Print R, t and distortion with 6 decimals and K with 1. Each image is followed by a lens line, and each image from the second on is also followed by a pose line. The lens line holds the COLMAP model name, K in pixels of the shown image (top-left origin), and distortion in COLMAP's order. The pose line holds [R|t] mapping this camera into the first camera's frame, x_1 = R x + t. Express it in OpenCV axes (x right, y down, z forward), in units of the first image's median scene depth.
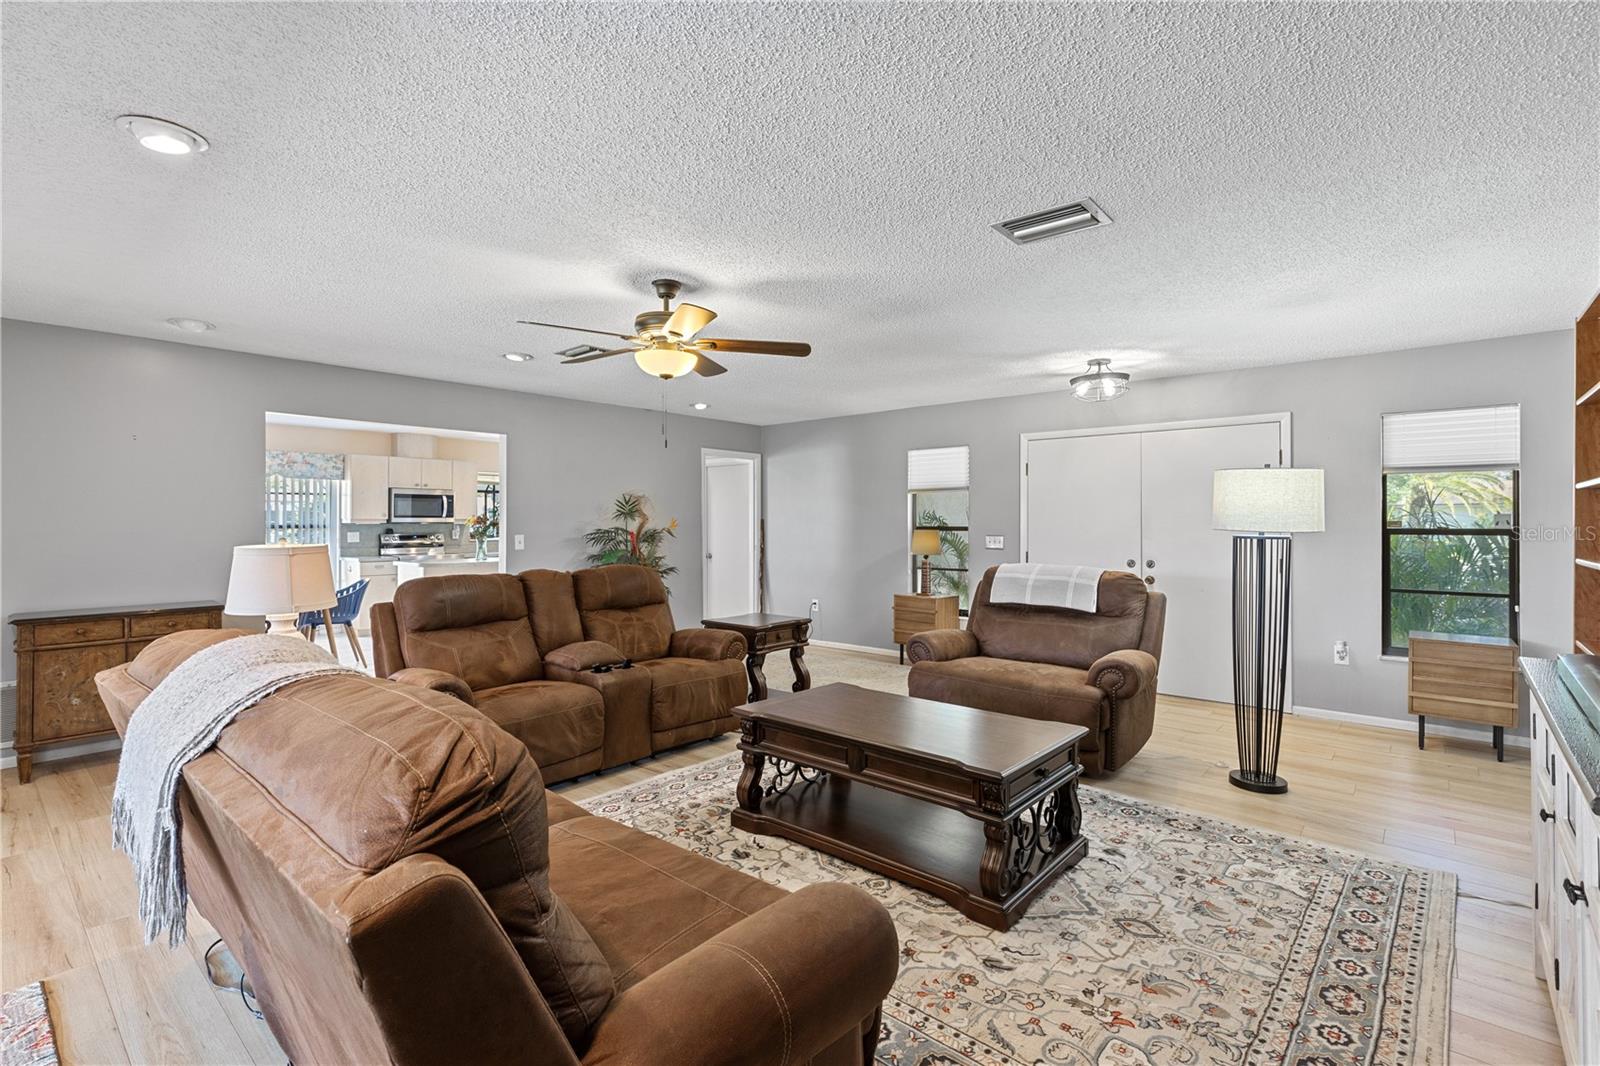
lens RADIAL K [[724.9, 0, 798.7], [0, 724.9, 521.2], [0, 0, 1]] dist [0.002107, -0.000338]
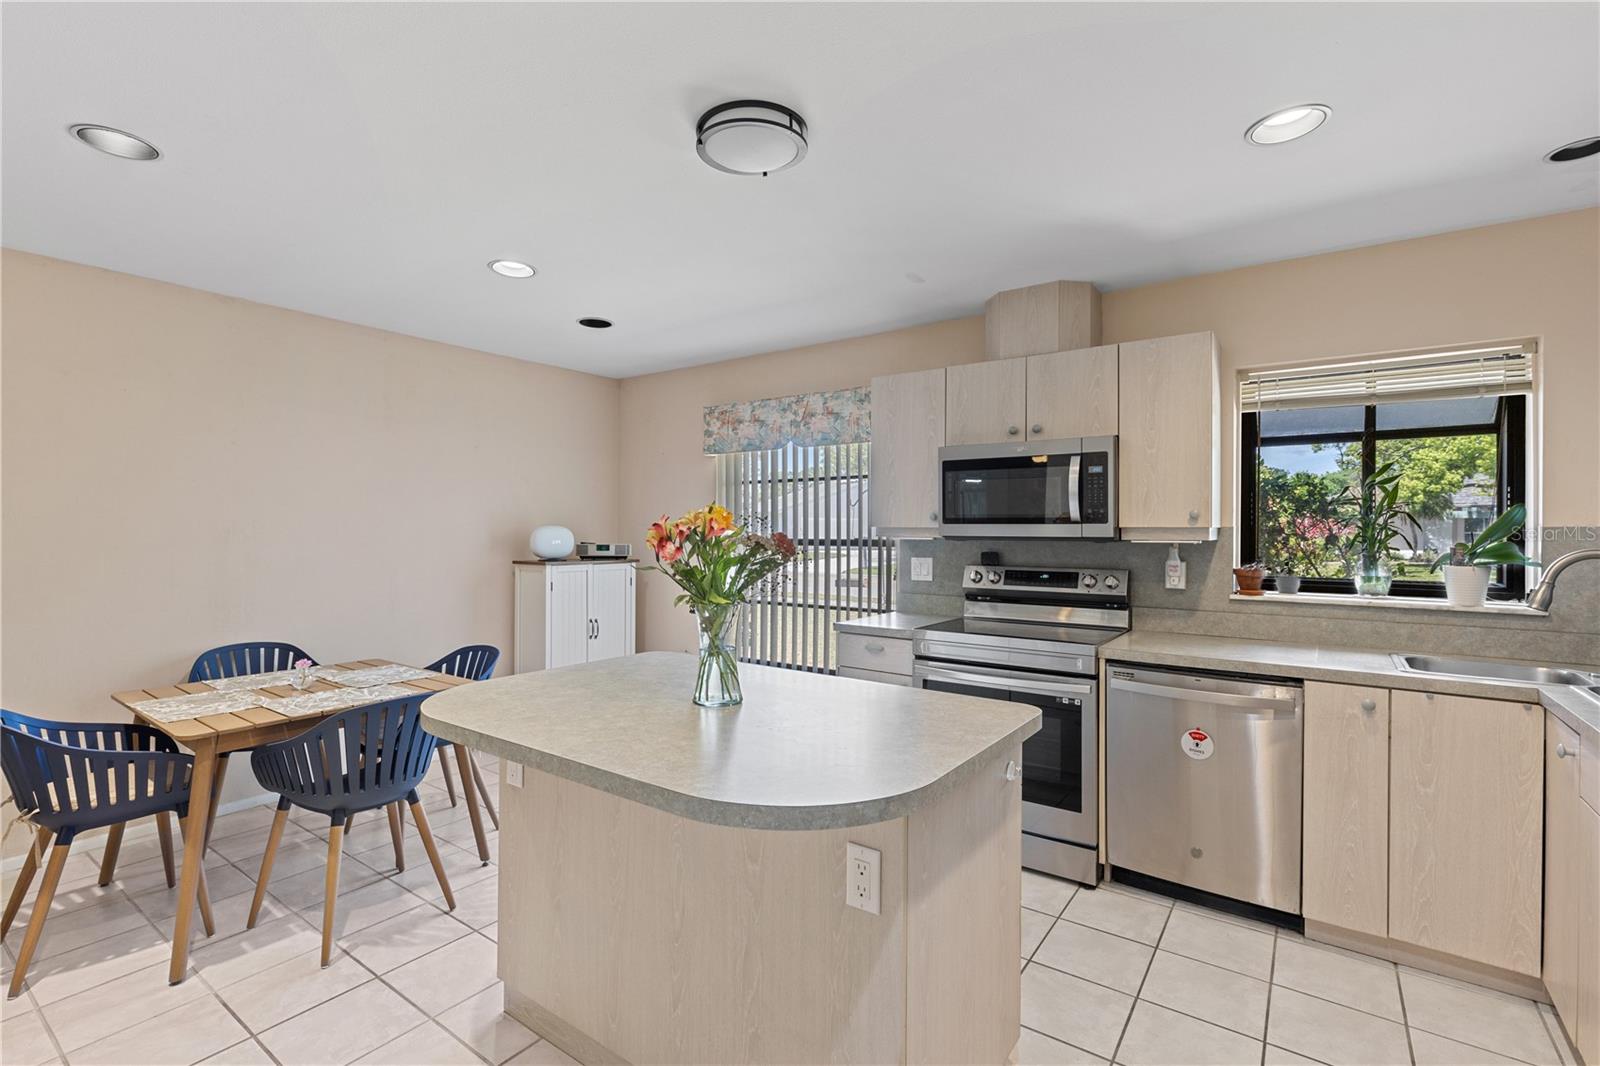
lens RADIAL K [[724.9, 0, 798.7], [0, 724.9, 521.2], [0, 0, 1]] dist [0.002107, -0.000338]
pose [[0.097723, -0.011390, -0.995148, -0.179934], [-0.007184, 0.999900, -0.012150, -0.001121], [0.995188, 0.008337, 0.097631, 0.863642]]
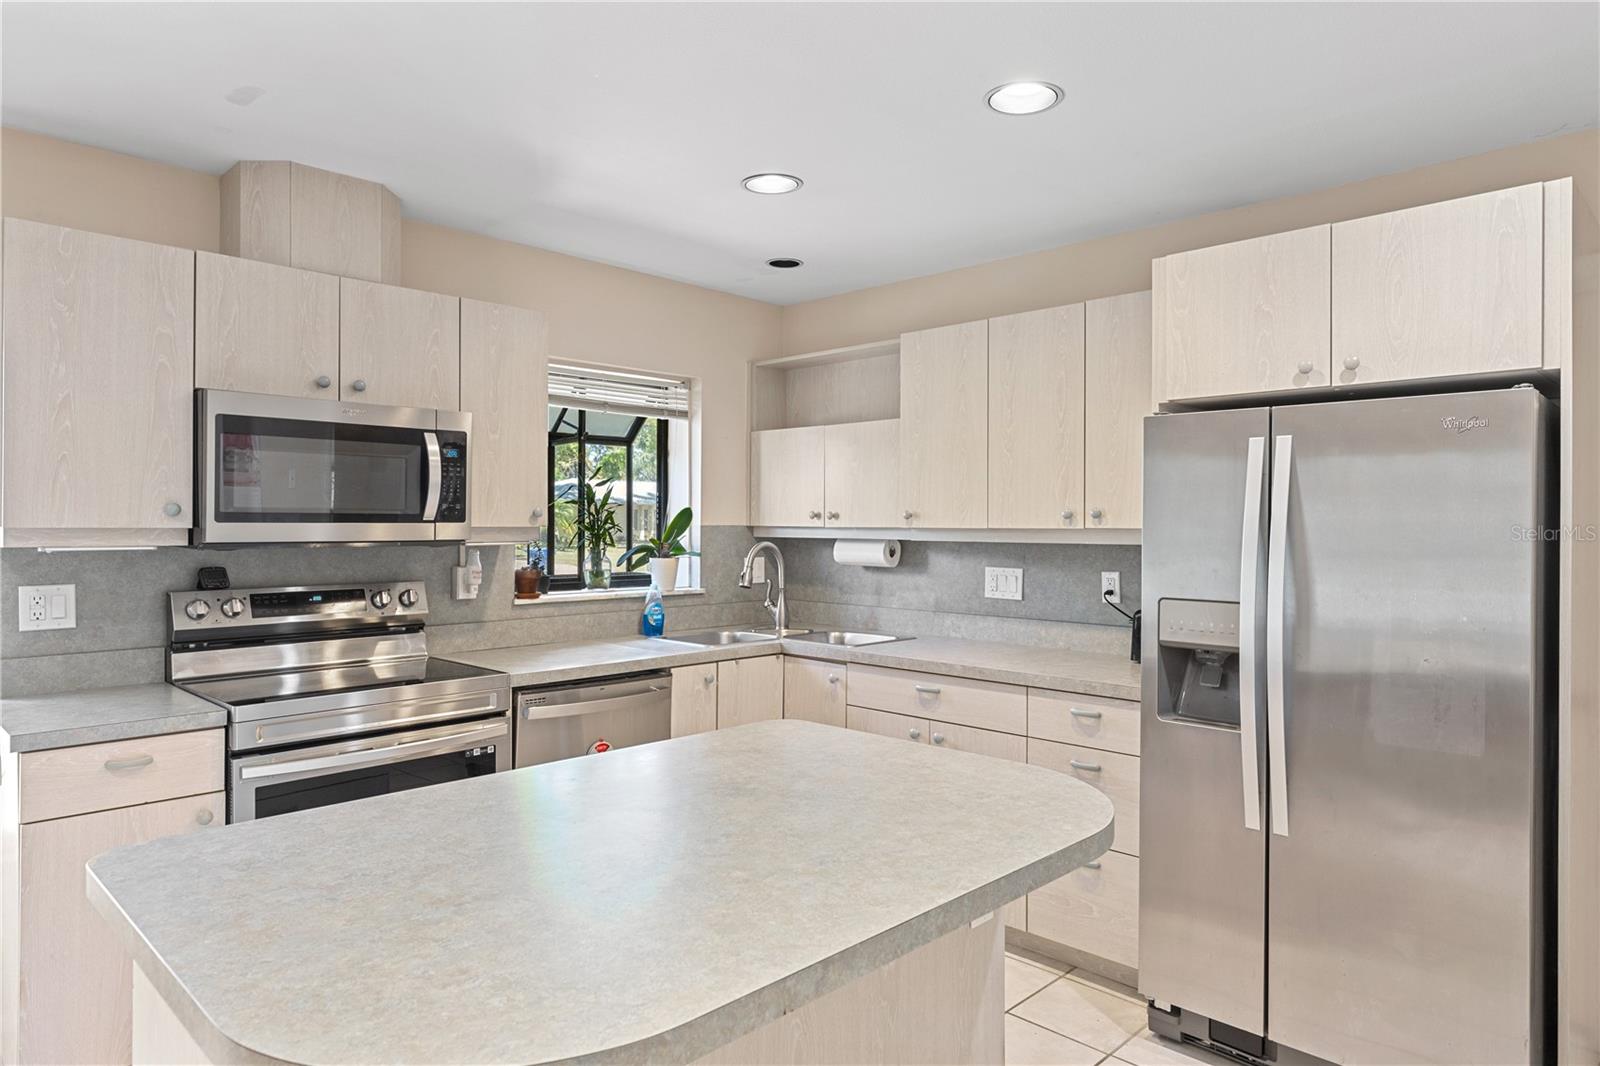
lens RADIAL K [[965.5, 0, 803.3], [0, 965.5, 524.0], [0, 0, 1]] dist [0.001611, -0.000091]
pose [[0.998259, 0.002530, -0.058936, -0.350727], [-0.002689, 0.999993, -0.002621, -0.003964], [0.058929, 0.002774, 0.998258, 0.694741]]
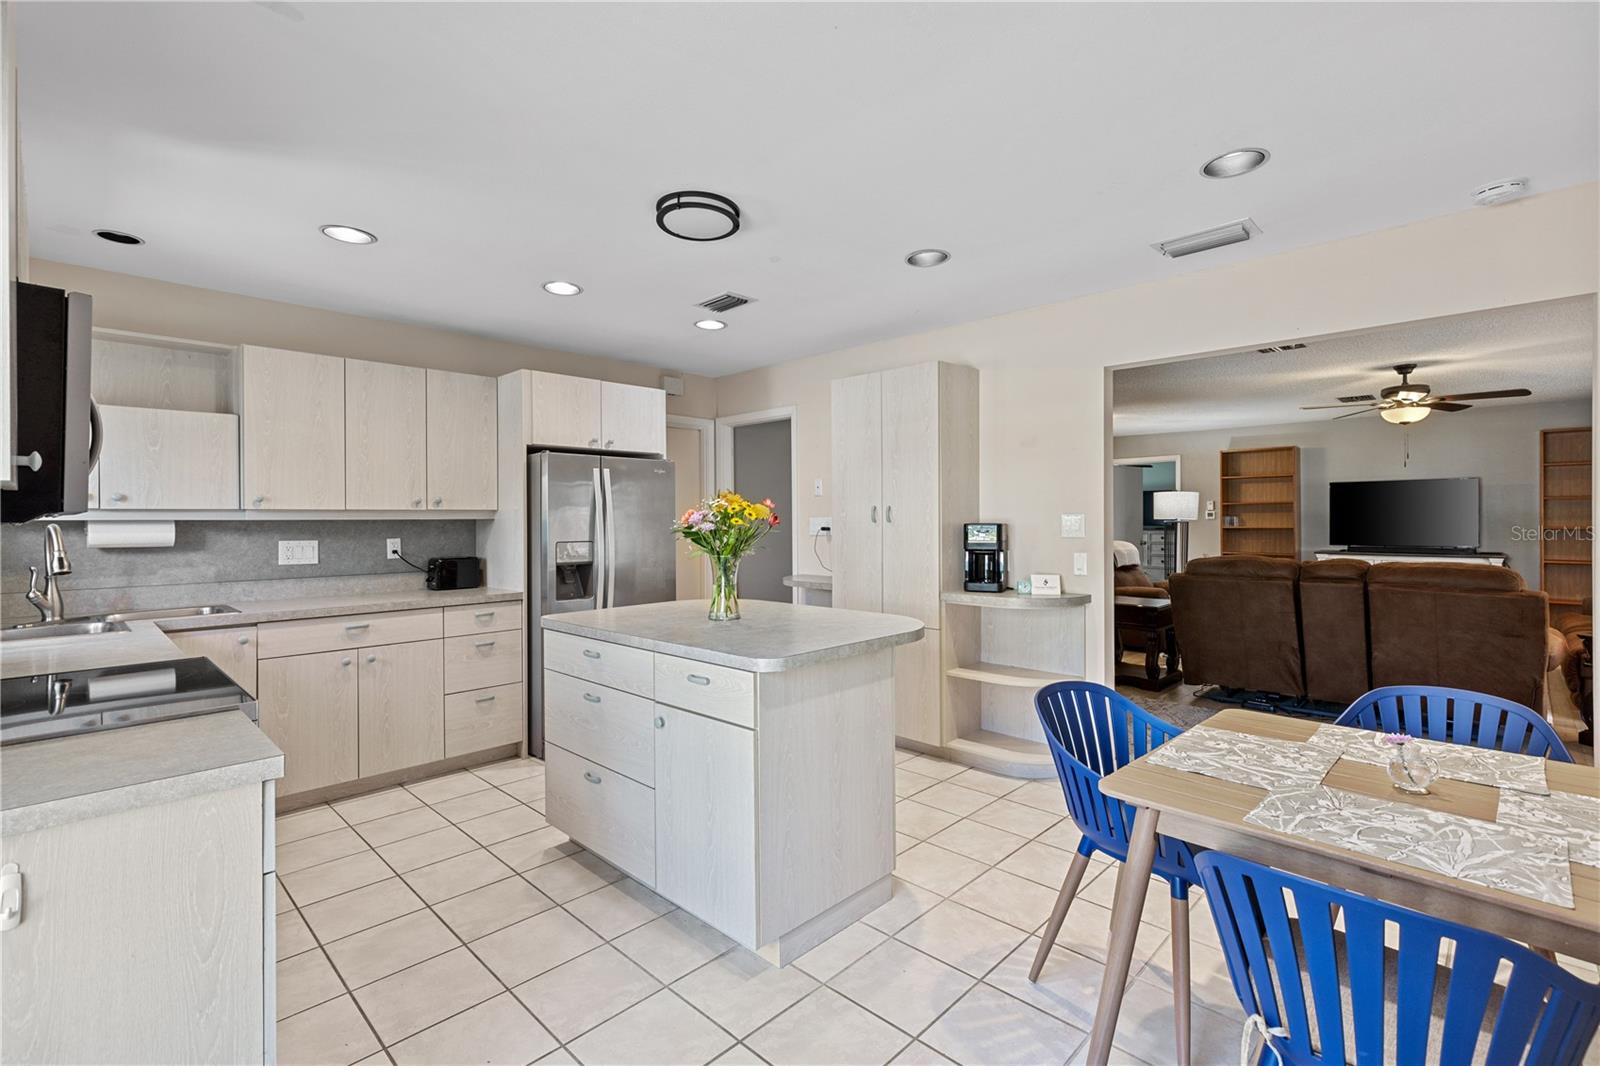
lens RADIAL K [[724.9, 0, 798.7], [0, 724.9, 521.2], [0, 0, 1]] dist [0.002107, -0.000338]
pose [[0.056164, -0.004912, 0.998409, -0.691016], [0.007940, 0.999958, 0.004473, 0.003187], [-0.998390, 0.007676, 0.056200, 0.814522]]
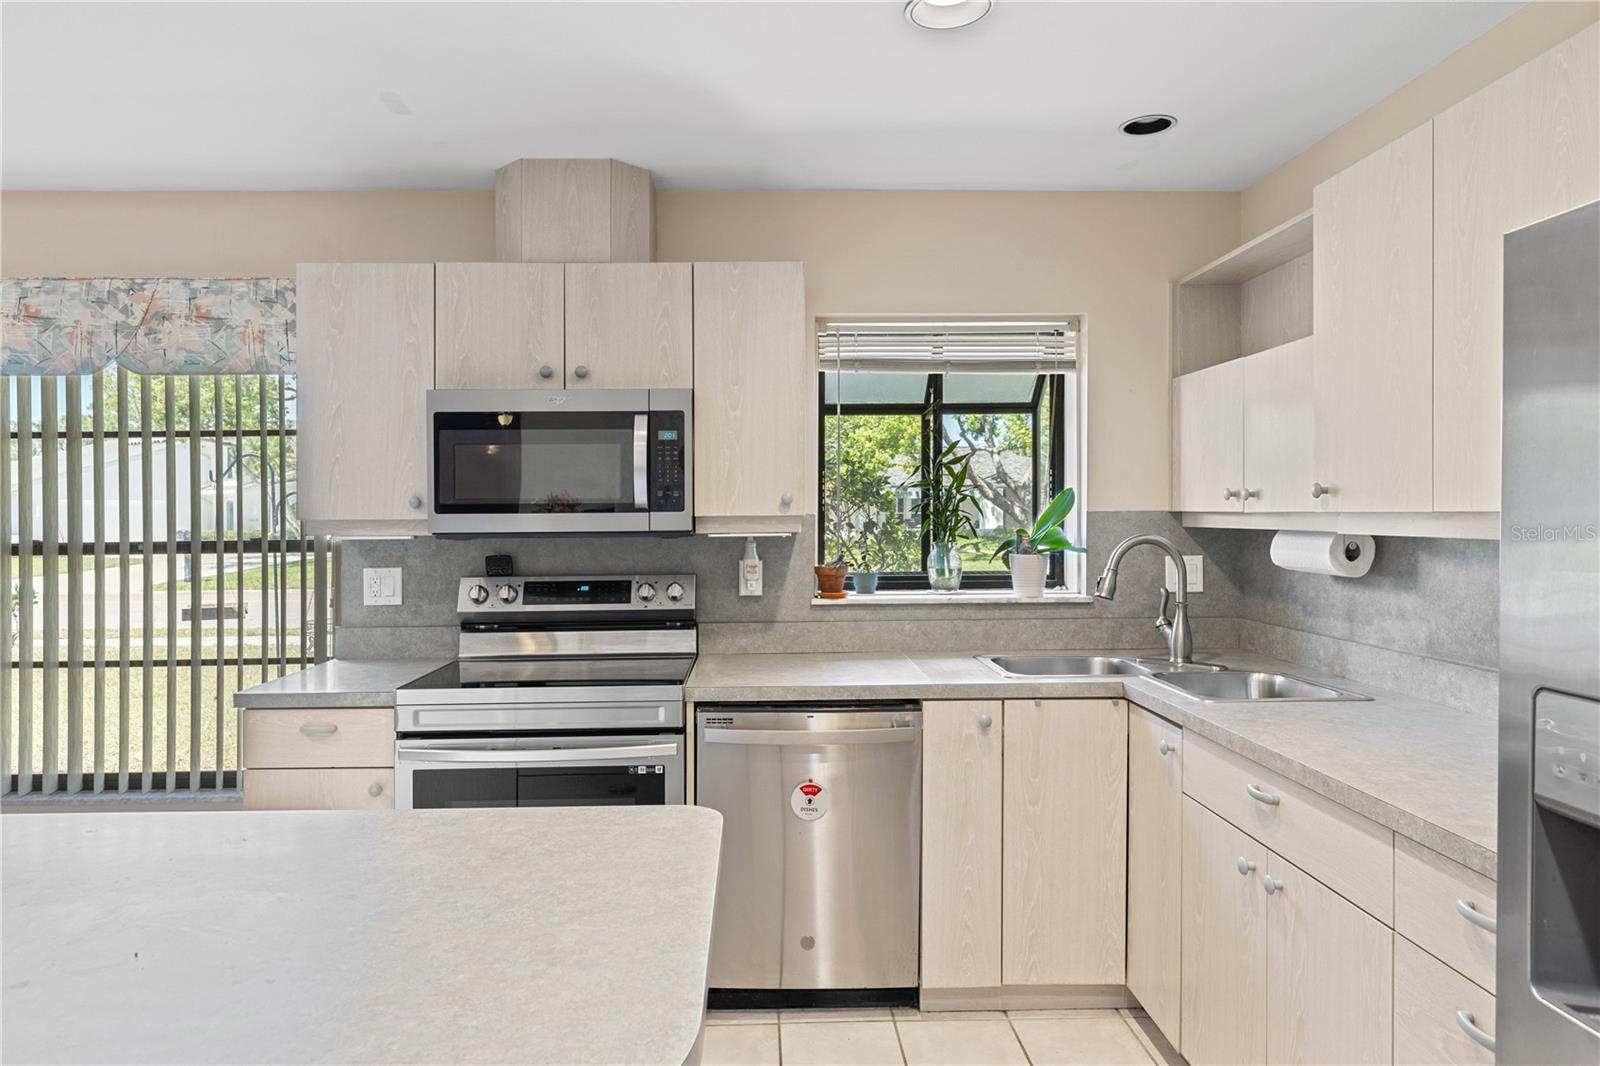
lens RADIAL K [[979.1, 0, 779.9], [0, 979.1, 512.2], [0, 0, 1]] dist [0.009024, -0.000078]
pose [[0.674825, -0.006404, -0.737950, -0.237347], [0.006061, 0.999977, -0.003135, -0.003609], [0.737953, -0.002358, 0.674848, 0.843591]]
